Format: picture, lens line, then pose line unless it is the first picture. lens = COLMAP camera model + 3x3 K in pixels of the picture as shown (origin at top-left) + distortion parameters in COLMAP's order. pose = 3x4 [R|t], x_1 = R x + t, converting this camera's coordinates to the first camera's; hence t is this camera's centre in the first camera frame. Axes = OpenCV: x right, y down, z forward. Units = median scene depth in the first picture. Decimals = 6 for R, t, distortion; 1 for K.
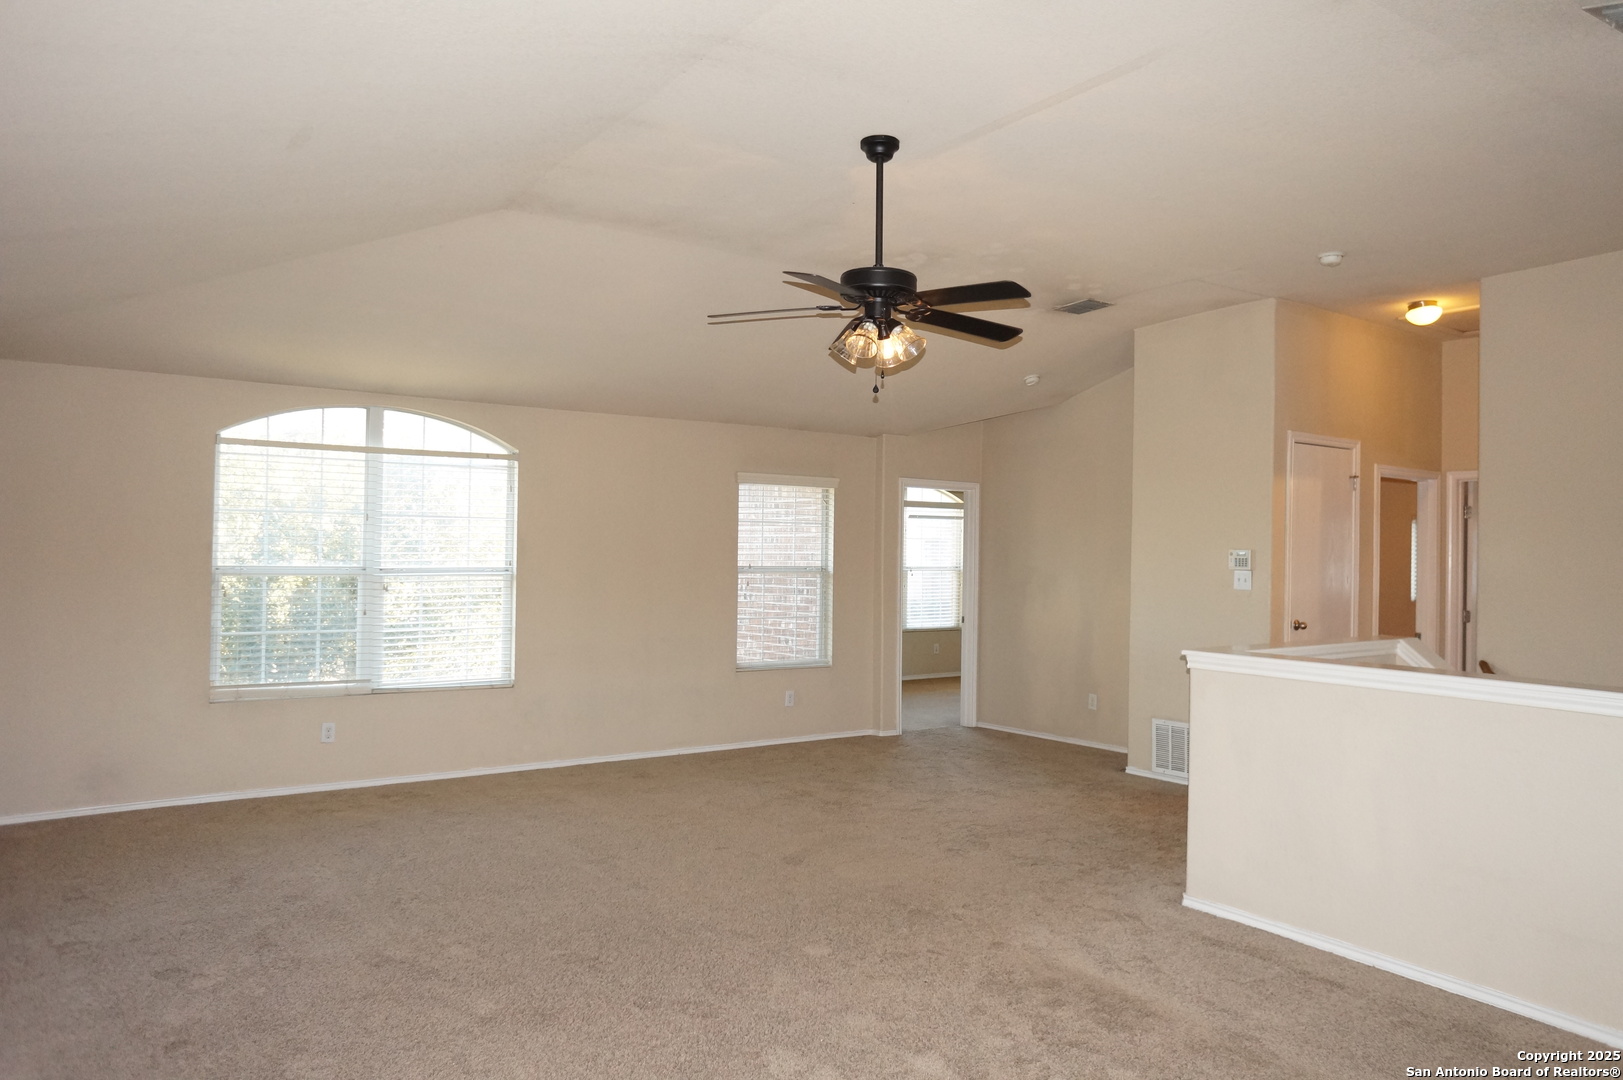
lens RADIAL K [[1119.8, 0, 813.6], [0, 1119.8, 536.2], [0, 0, 1]] dist [-0.062436, 0.092880]
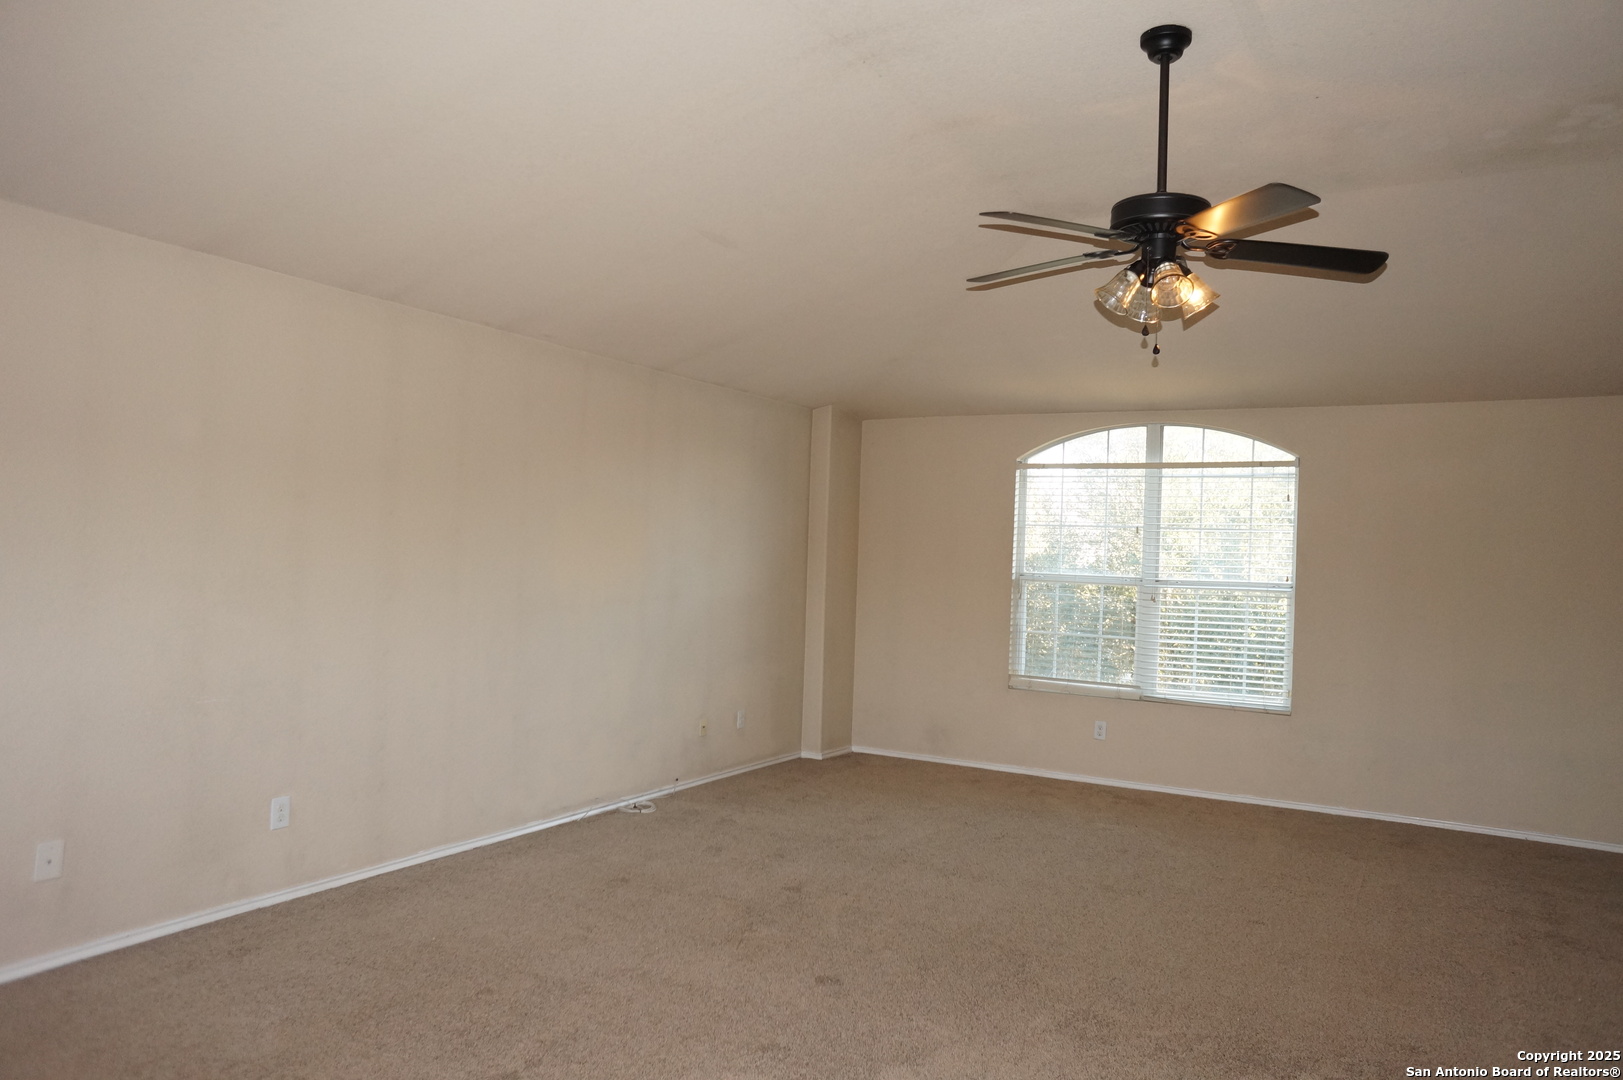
lens RADIAL K [[1119.8, 0, 829.0], [0, 1119.8, 546.3], [0, 0, 1]] dist [-0.062436, 0.092880]
pose [[0.425278, -0.002658, -0.905059, 0.422648], [-0.012743, 0.999879, -0.008924, 0.010819], [0.904973, 0.015328, 0.425193, 0.292077]]
